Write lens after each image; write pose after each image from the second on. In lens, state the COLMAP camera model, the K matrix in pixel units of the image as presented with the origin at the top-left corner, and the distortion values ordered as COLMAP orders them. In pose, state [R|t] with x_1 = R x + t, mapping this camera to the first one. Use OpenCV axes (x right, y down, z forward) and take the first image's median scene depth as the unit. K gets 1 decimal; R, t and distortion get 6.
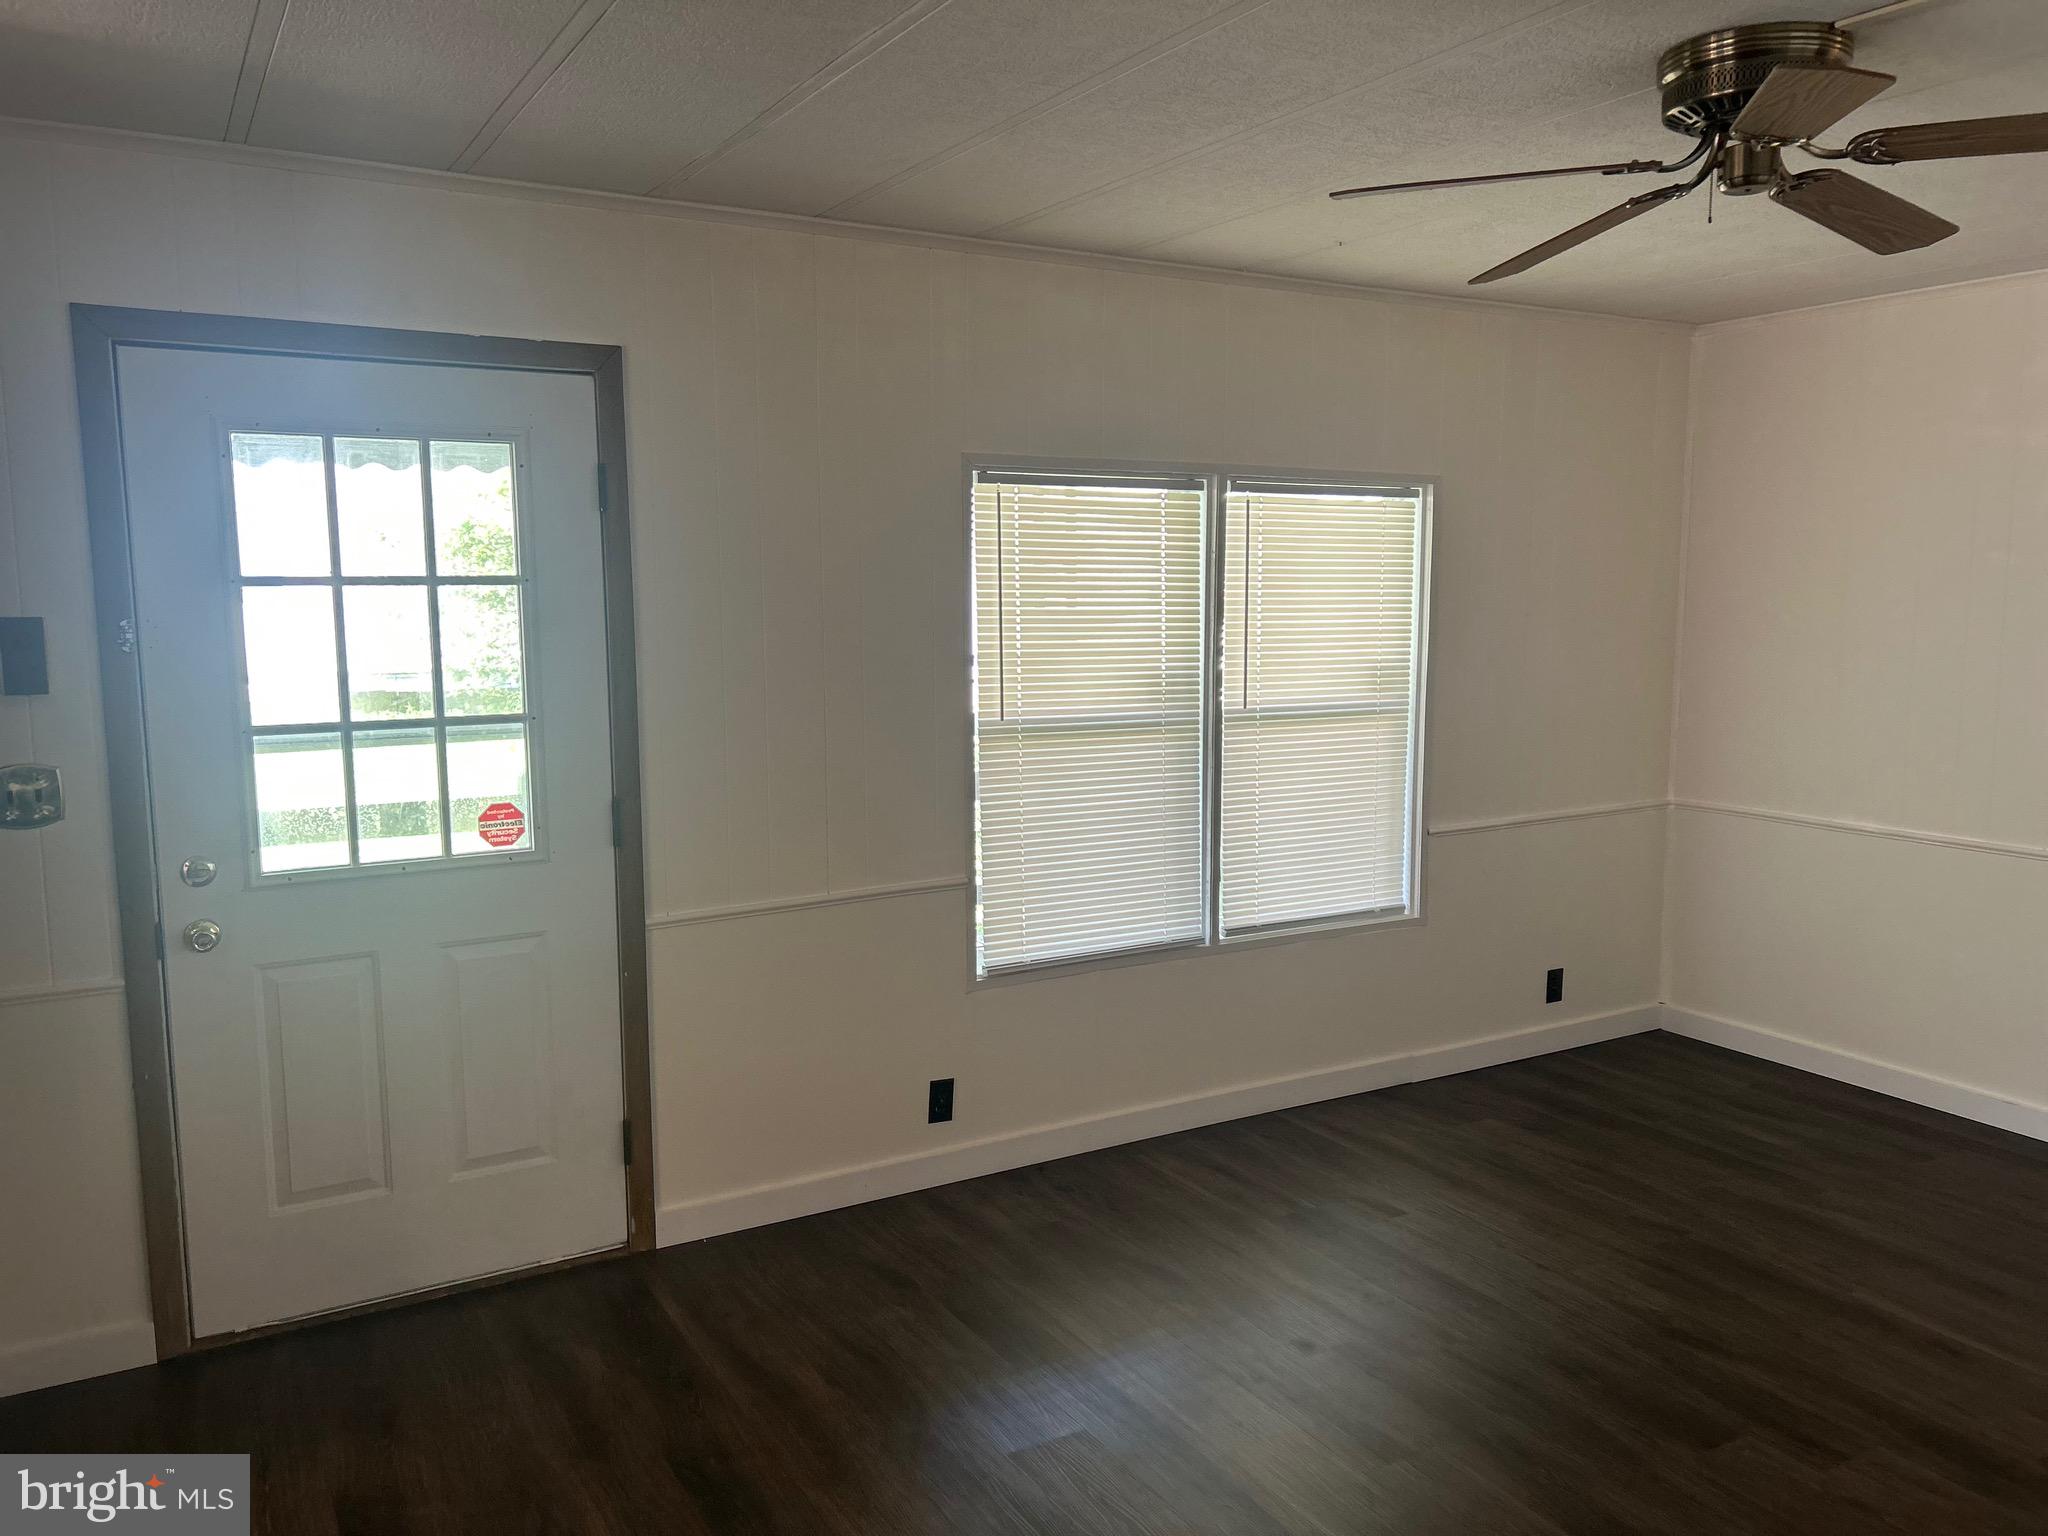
lens RADIAL K [[1543.1, 0, 1021.9], [0, 1543.1, 785.6], [0, 0, 1]] dist [0.056784, -0.057762]
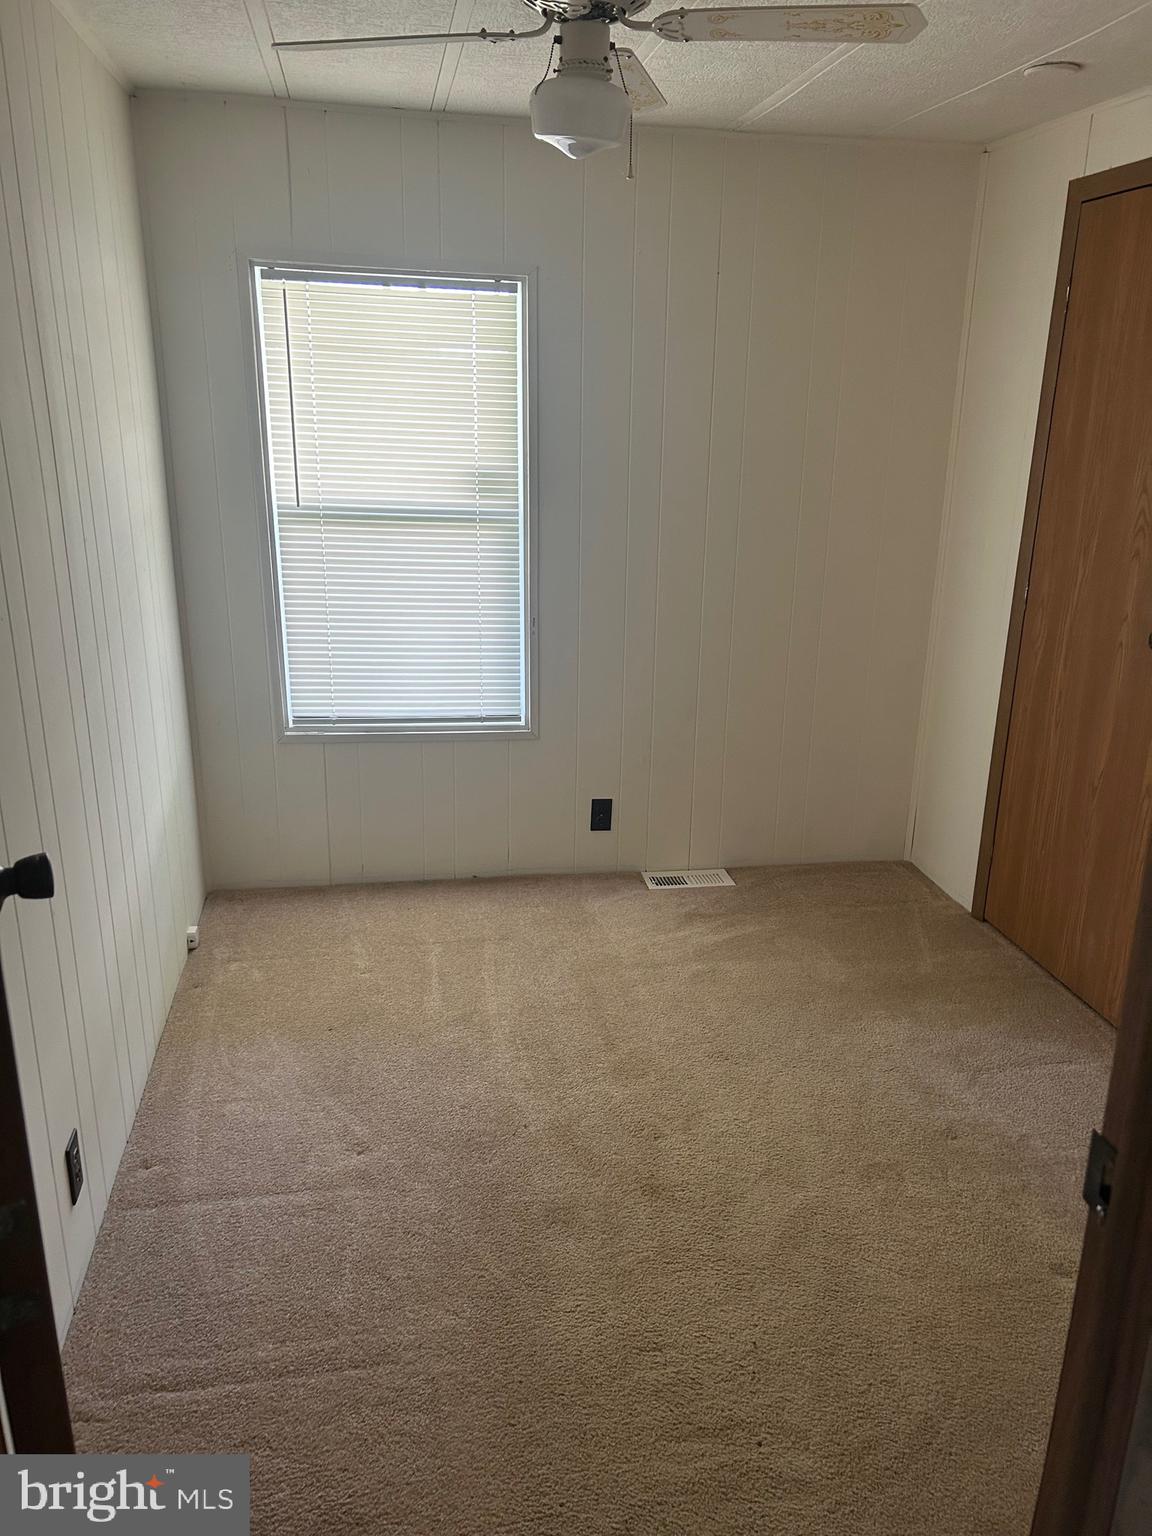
lens RADIAL K [[1157.3, 0, 580.4], [0, 1157.3, 759.7], [0, 0, 1]] dist [0.056784, -0.057762]
pose [[0.933456, 0.135162, -0.332252, 0.594436], [-0.075847, 0.979720, 0.185463, -0.041972], [0.350581, -0.147921, 0.924777, 0.324862]]
